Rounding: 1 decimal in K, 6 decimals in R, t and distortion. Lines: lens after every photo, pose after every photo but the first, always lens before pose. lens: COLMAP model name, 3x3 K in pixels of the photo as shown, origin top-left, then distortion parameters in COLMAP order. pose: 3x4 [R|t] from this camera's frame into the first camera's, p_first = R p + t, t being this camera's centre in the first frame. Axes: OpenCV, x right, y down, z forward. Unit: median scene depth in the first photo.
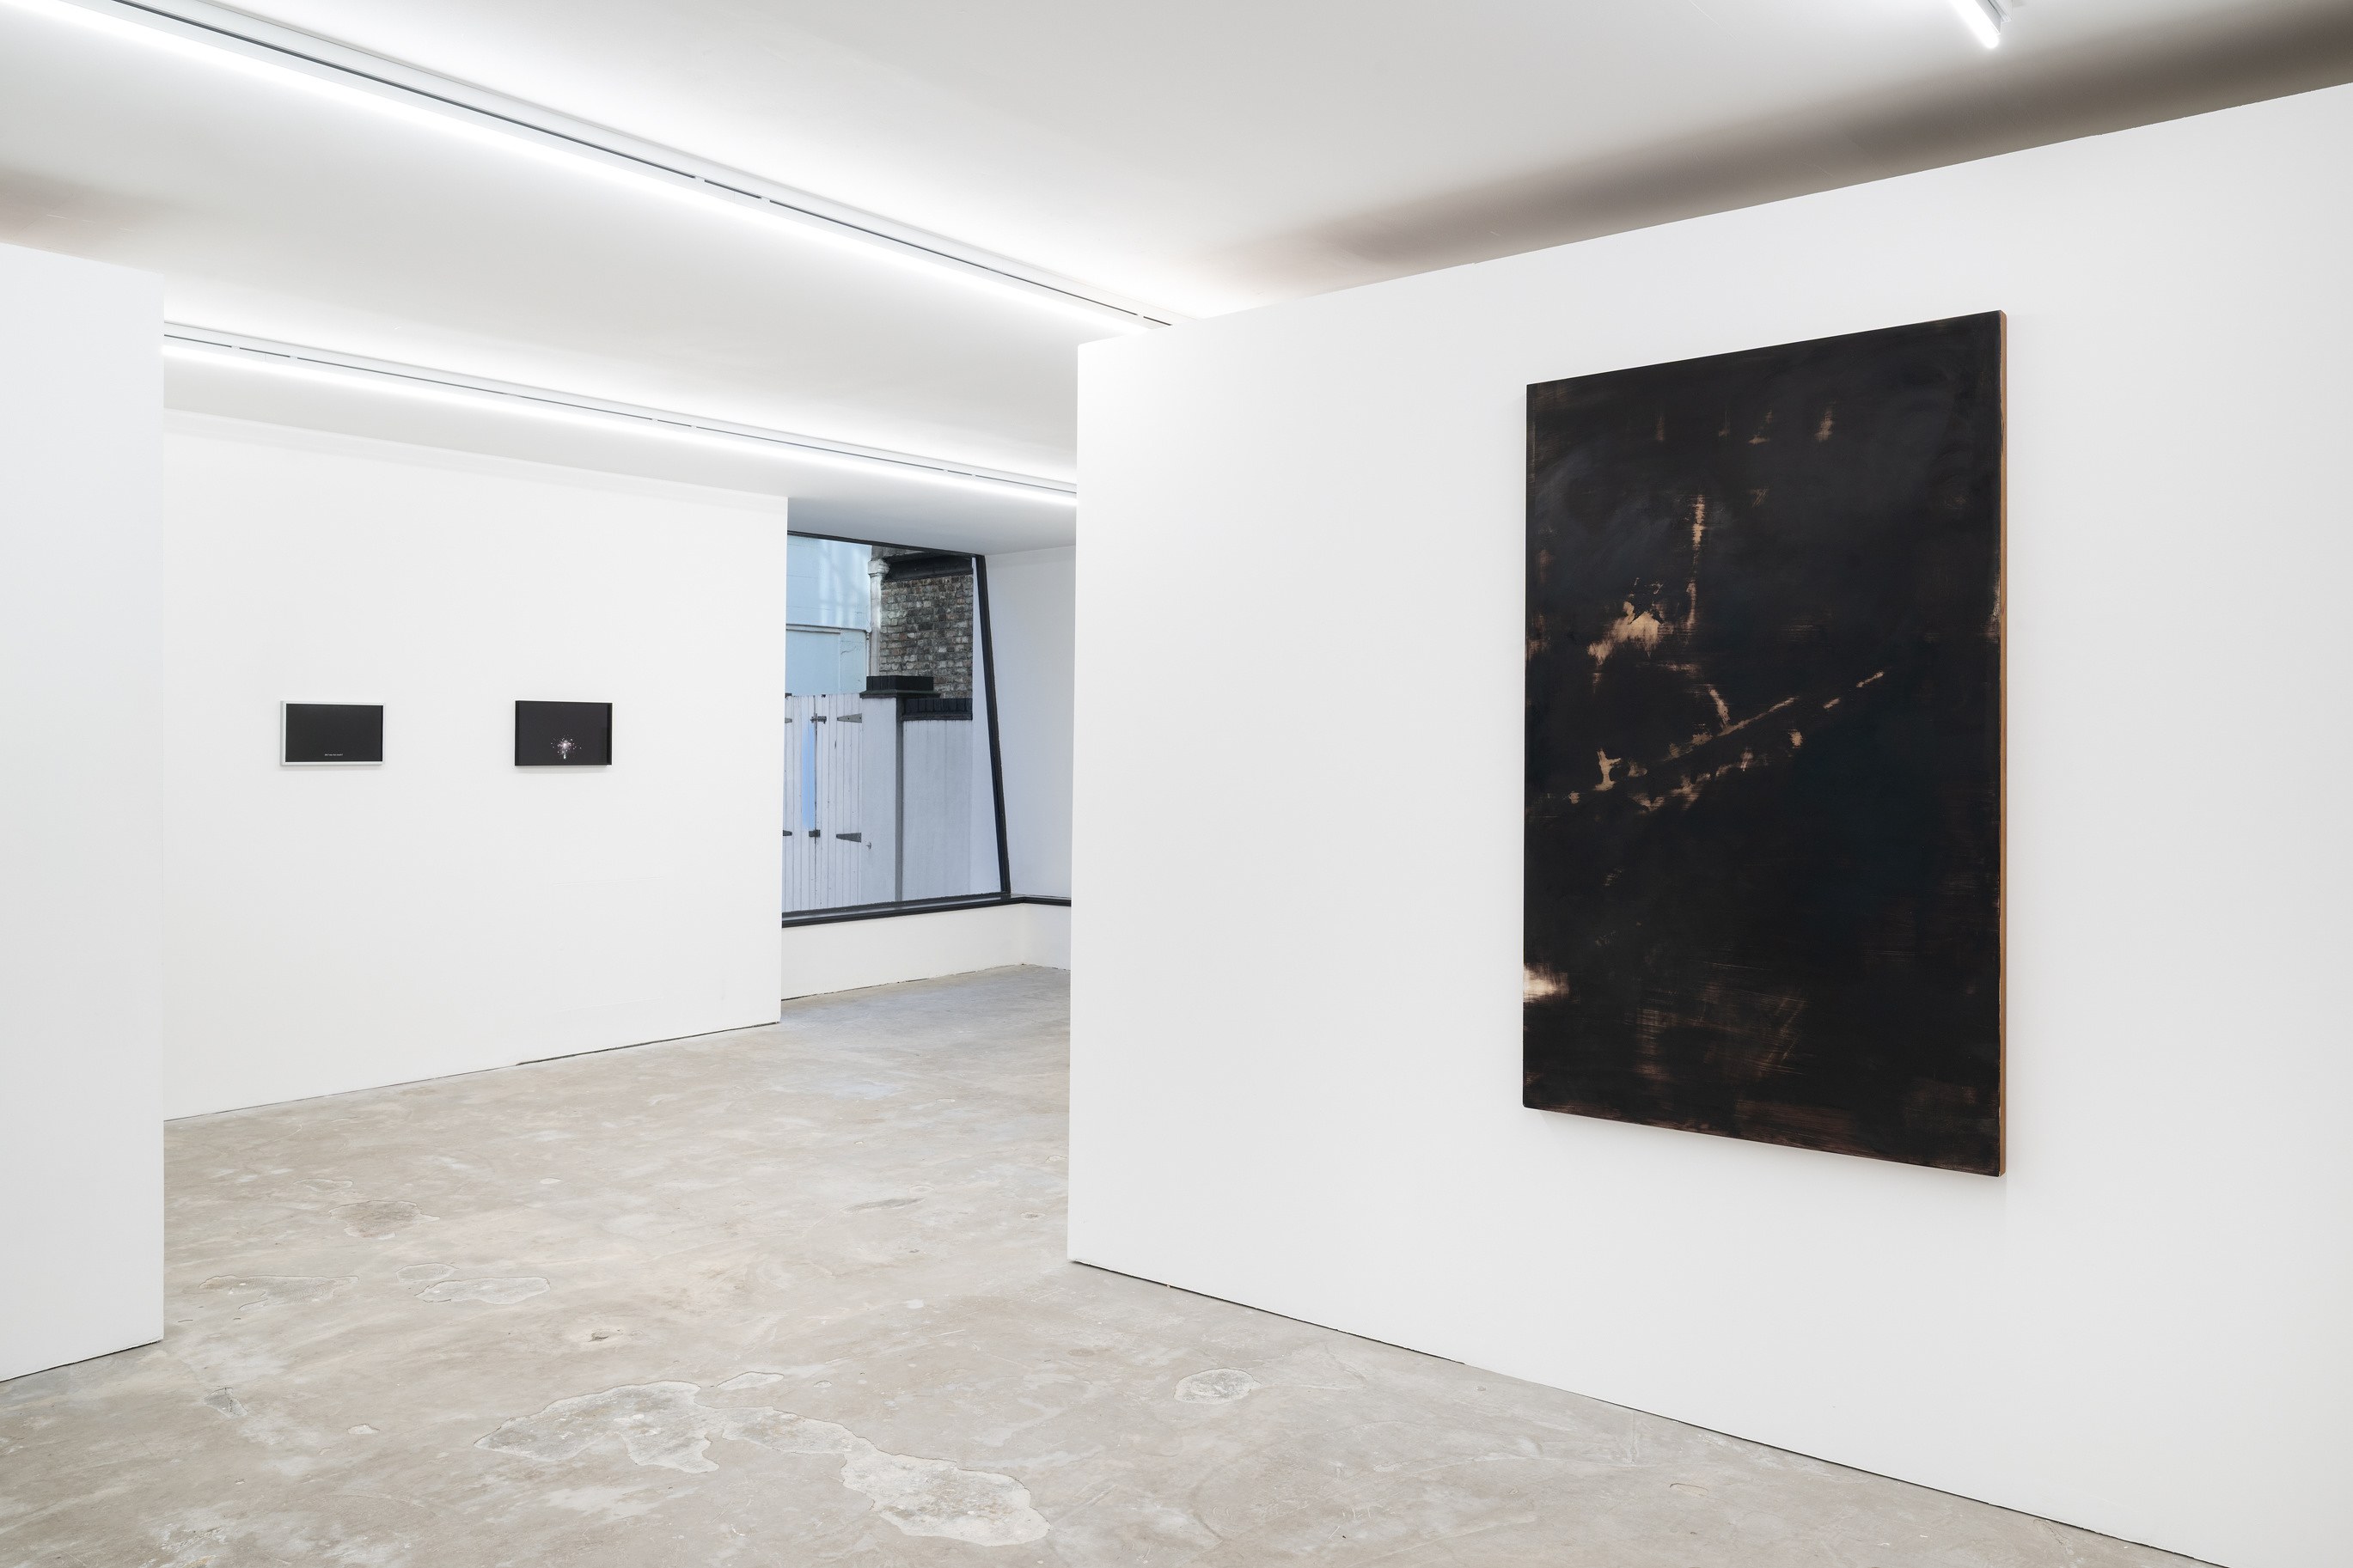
lens RADIAL K [[1712.1, 0, 1173.2], [0, 1712.1, 725.8], [0, 0, 1]] dist [-0.006615, 0.004814]
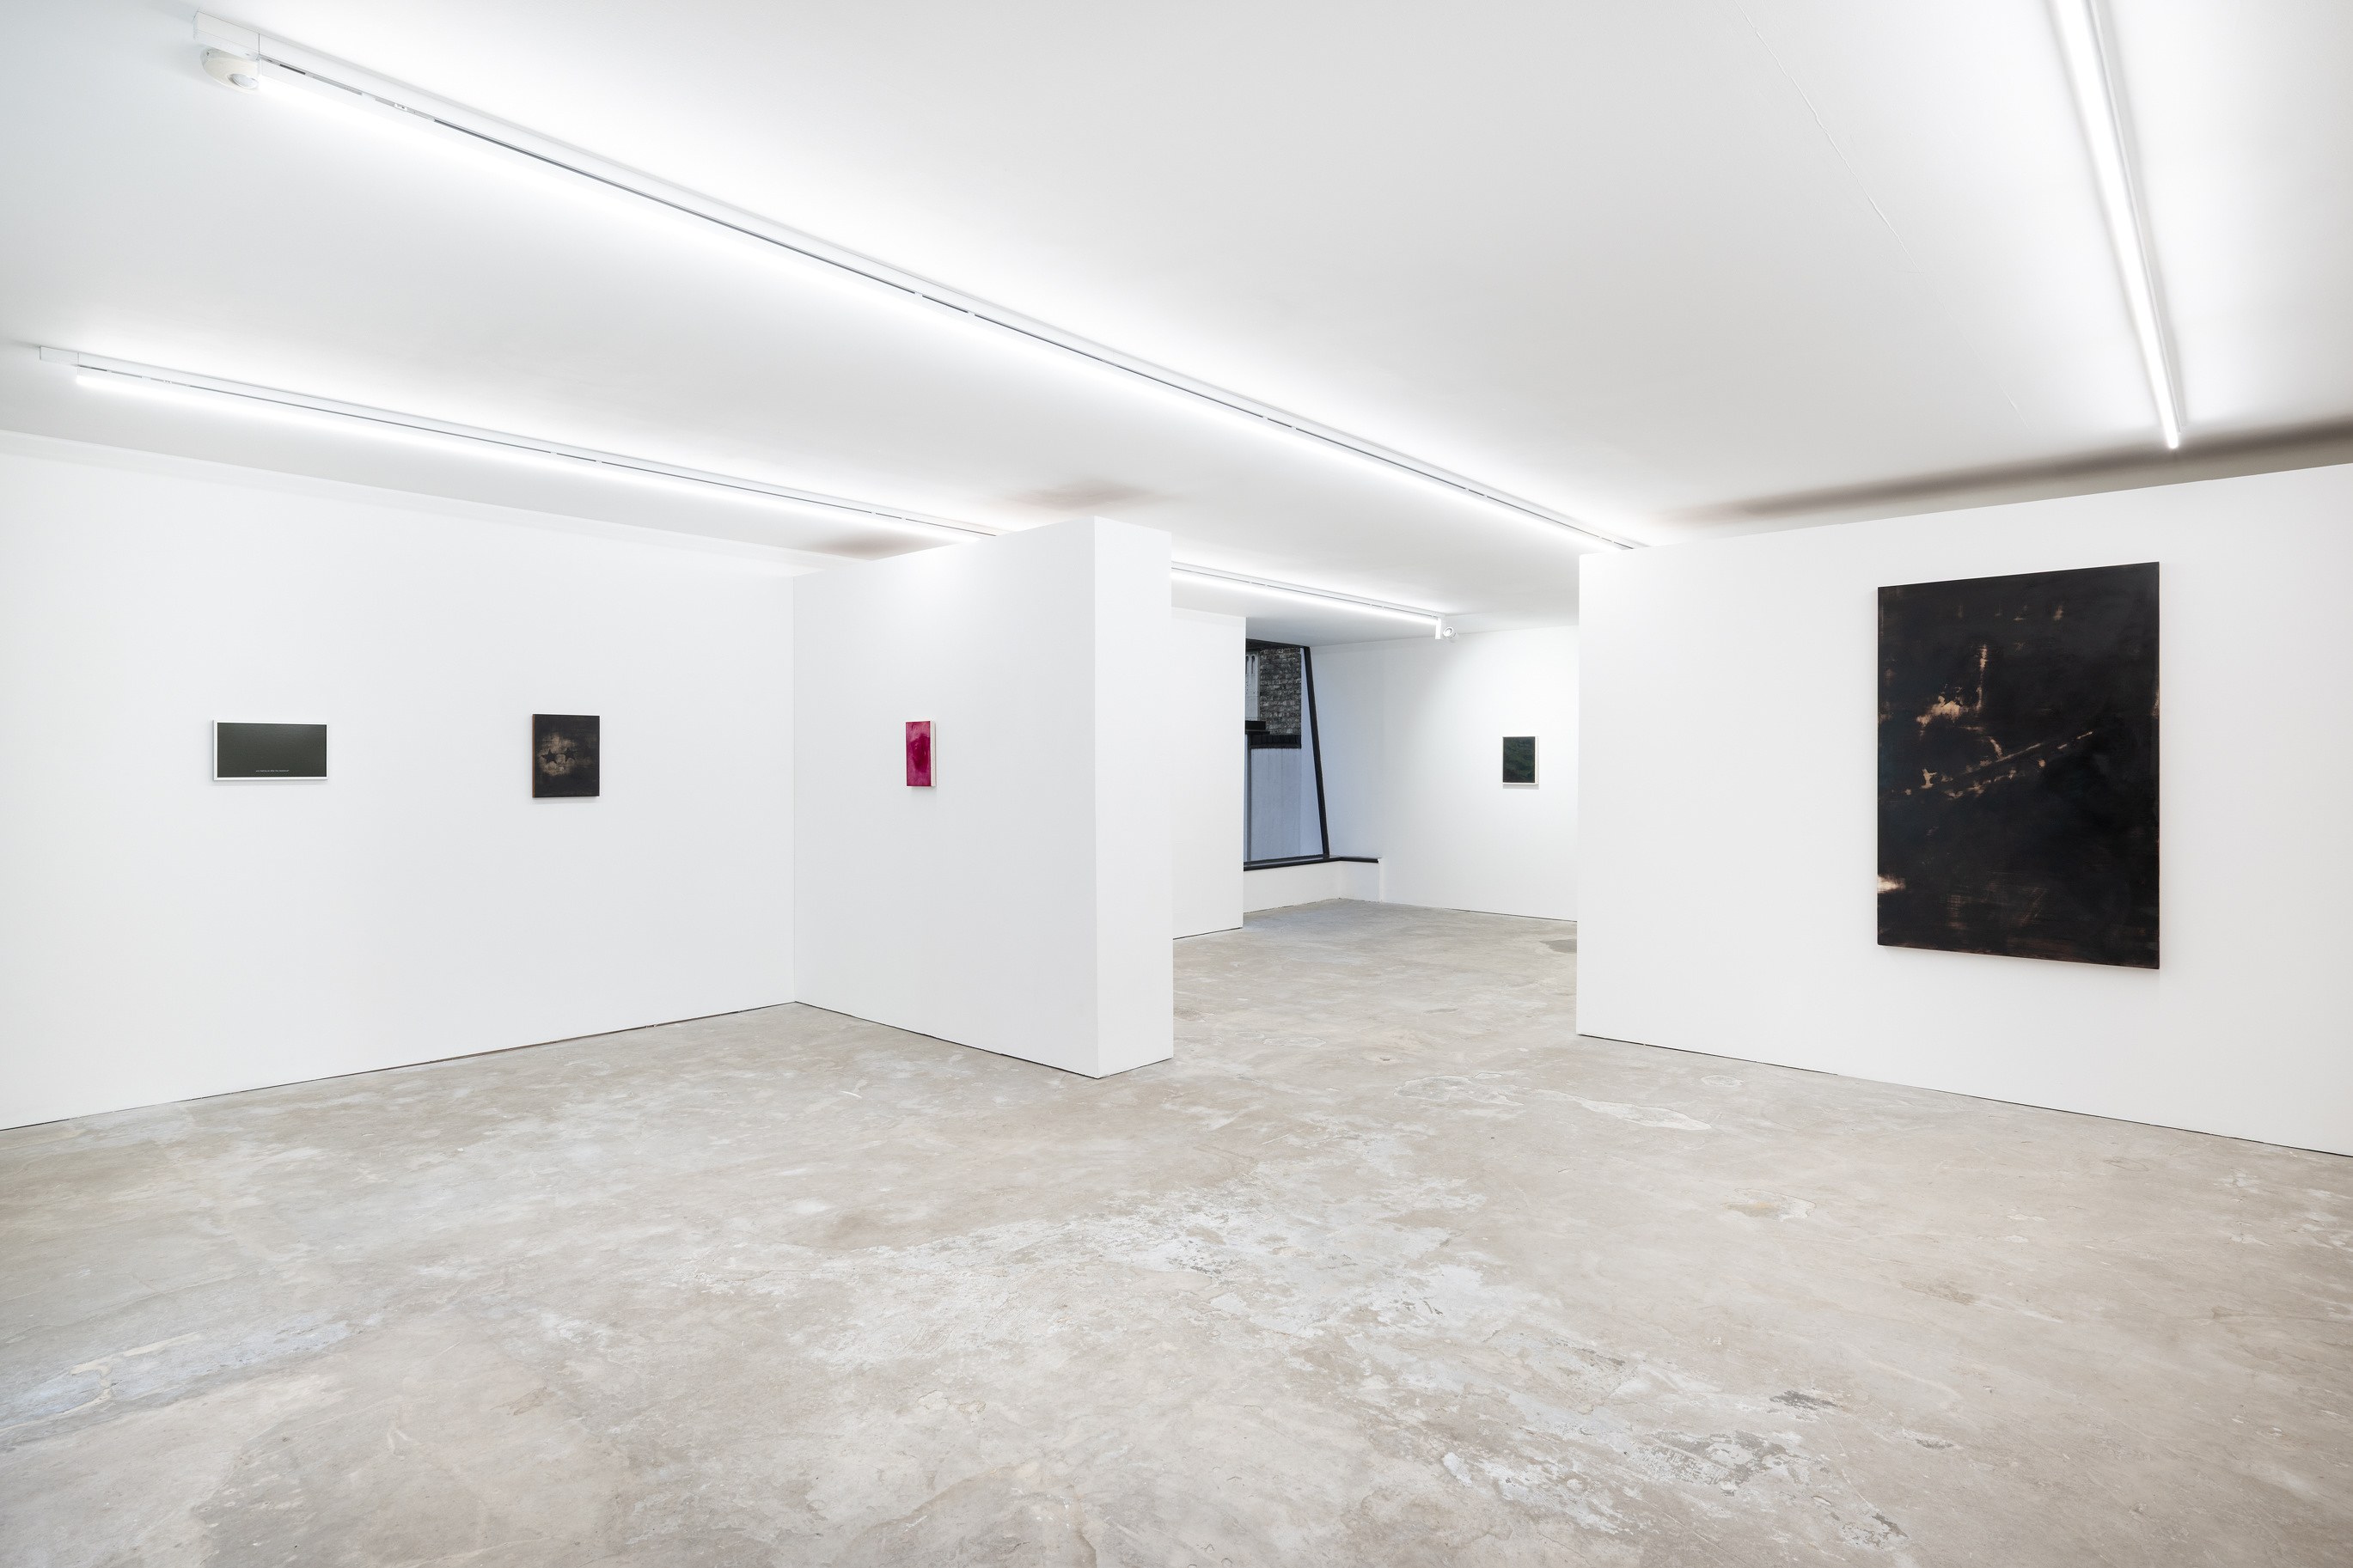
lens RADIAL K [[1174.3, 0, 1172.8], [0, 1174.3, 763.2], [0, 0, 1]] dist [0.001302, -0.002232]
pose [[0.999203, 0.001055, -0.039891, -0.571943], [-0.000630, 0.999943, 0.010670, -0.006321], [0.039900, -0.010636, 0.999147, -0.421911]]
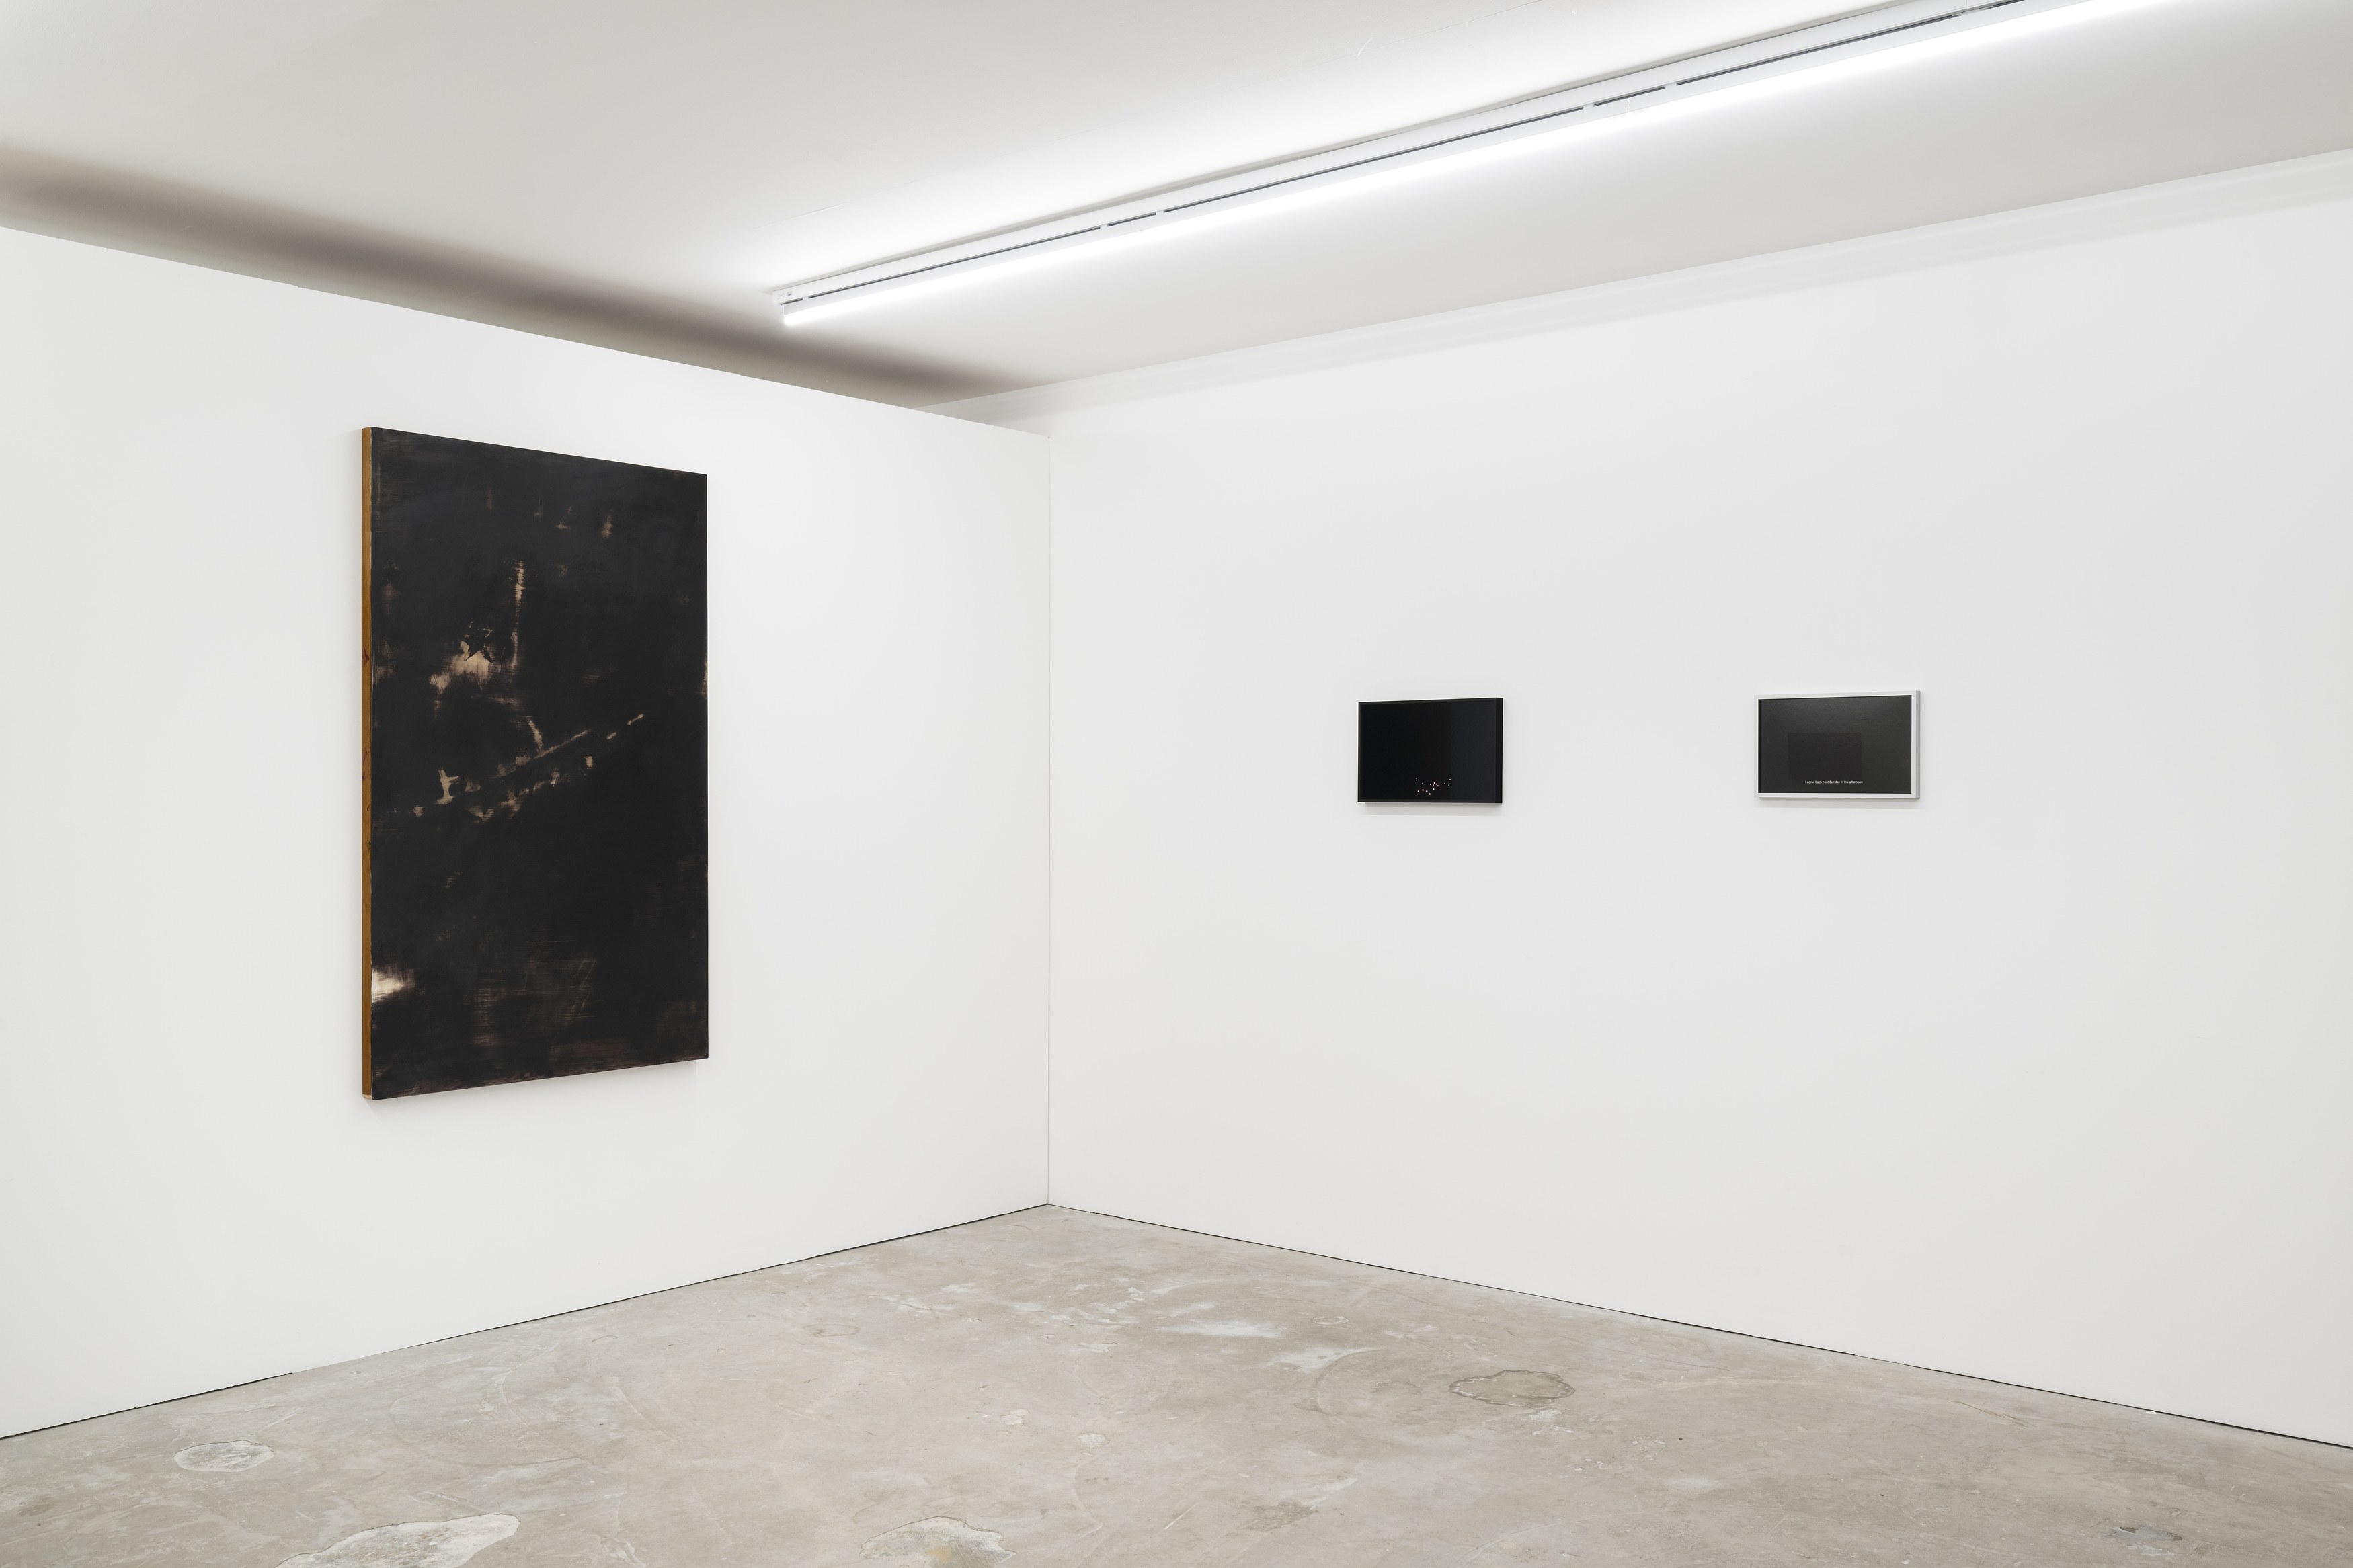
lens RADIAL K [[2032.0, 0, 1182.6], [0, 2032.0, 781.3], [0, 0, 1]] dist [0.004039, 0.002694]
pose [[0.011273, 0.003660, 0.999930, -1.068077], [-0.011908, 0.999923, -0.003526, 0.020717], [-0.999866, -0.011867, 0.011315, 0.475958]]
